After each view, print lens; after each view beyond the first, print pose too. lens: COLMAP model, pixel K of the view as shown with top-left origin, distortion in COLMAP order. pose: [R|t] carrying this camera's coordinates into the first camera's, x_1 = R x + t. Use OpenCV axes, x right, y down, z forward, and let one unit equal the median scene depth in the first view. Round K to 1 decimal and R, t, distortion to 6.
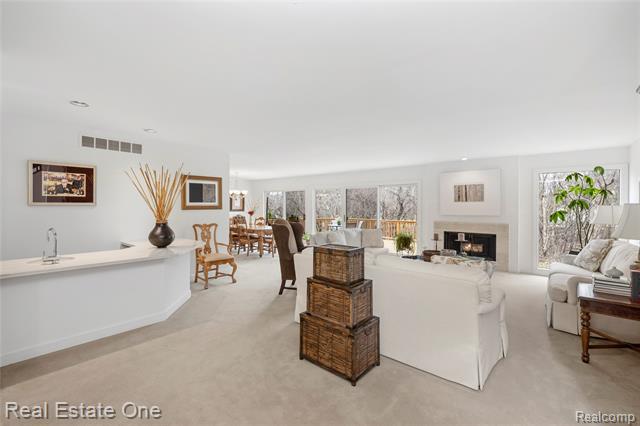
lens RADIAL K [[282.8, 0, 319.7], [0, 282.8, 215.2], [0, 0, 1]] dist [-0.000889, -0.000375]
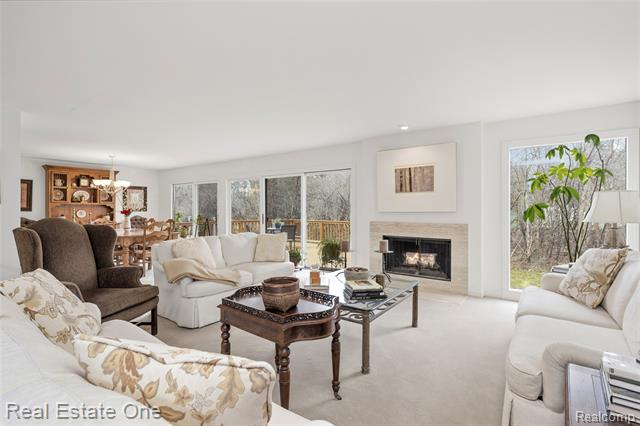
lens RADIAL K [[311.5, 0, 320.0], [0, 311.5, 213.0], [0, 0, 1]] dist [0.002316, 0.001158]
pose [[0.997191, -0.007268, 0.074554, 0.251720], [0.008341, 0.999866, -0.014084, 0.012245], [-0.074441, 0.014666, 0.997118, 0.273455]]
